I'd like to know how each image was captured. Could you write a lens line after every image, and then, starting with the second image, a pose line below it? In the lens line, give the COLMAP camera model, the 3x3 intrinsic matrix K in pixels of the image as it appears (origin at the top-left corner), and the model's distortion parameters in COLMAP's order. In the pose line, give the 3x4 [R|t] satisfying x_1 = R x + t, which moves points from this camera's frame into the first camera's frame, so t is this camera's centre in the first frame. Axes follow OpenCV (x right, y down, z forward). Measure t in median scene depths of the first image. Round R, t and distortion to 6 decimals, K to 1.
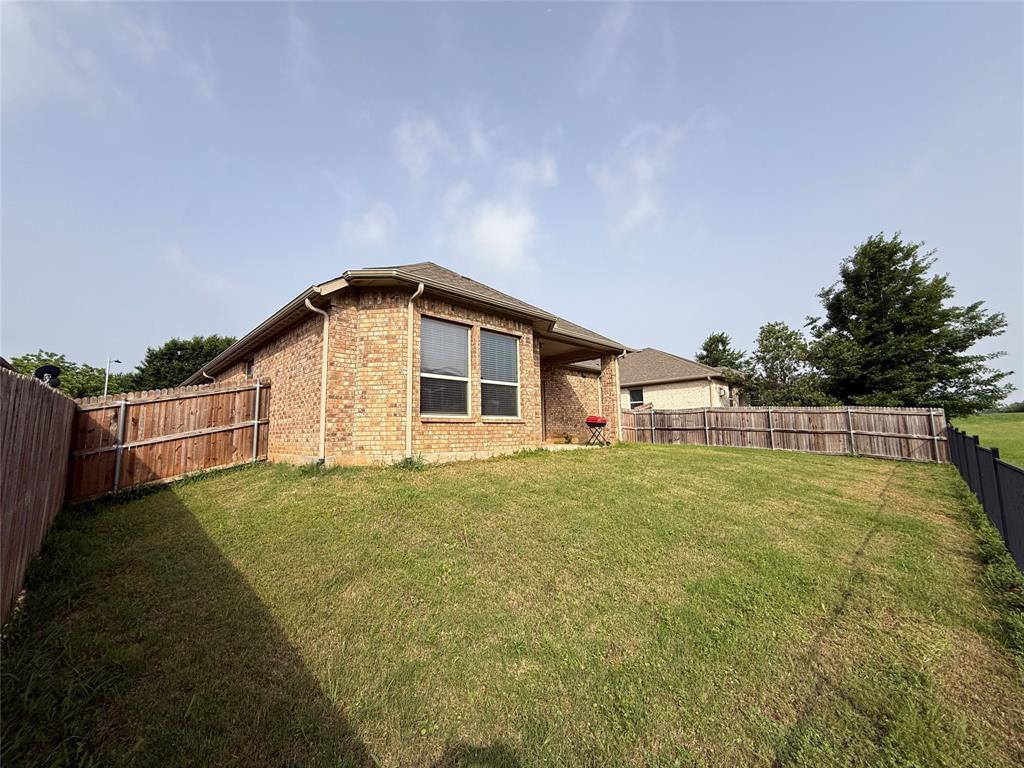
lens RADIAL K [[414.3, 0, 514.7], [0, 414.3, 383.0], [0, 0, 1]] dist [-0.001025, -0.000111]
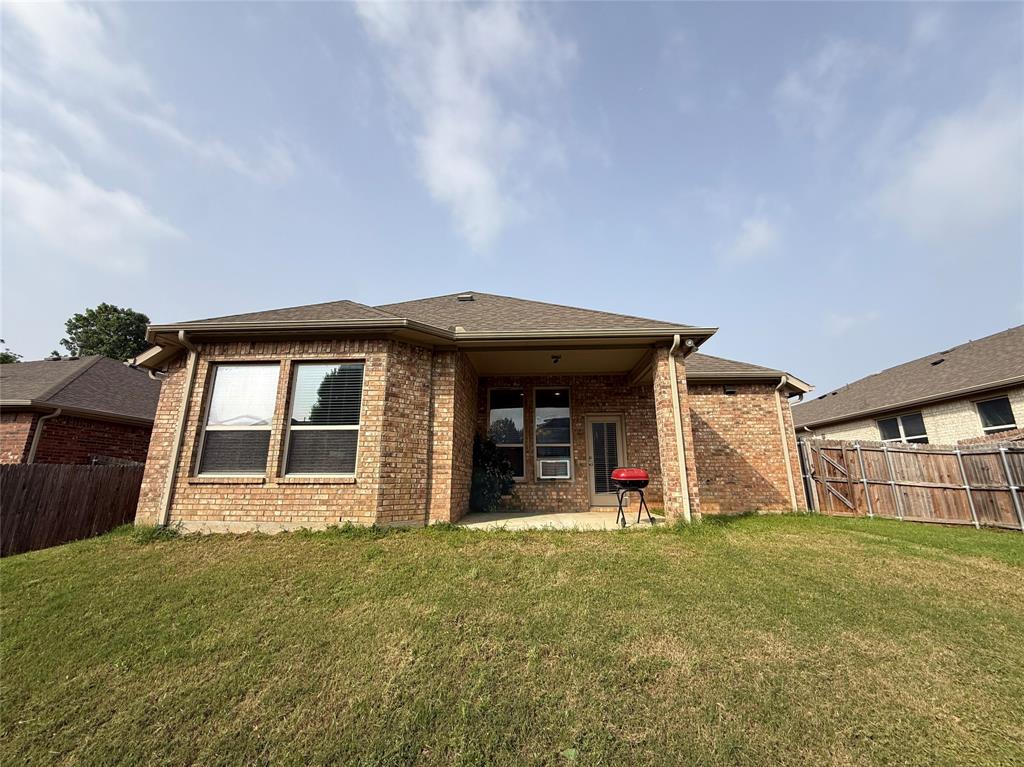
lens RADIAL K [[414.3, 0, 512.1], [0, 414.3, 381.5], [0, 0, 1]] dist [-0.001025, -0.000111]
pose [[0.658140, -0.162581, -0.735132, 0.800162], [0.079983, 0.985979, -0.146451, 0.058018], [0.748635, 0.037588, 0.661916, 0.821311]]
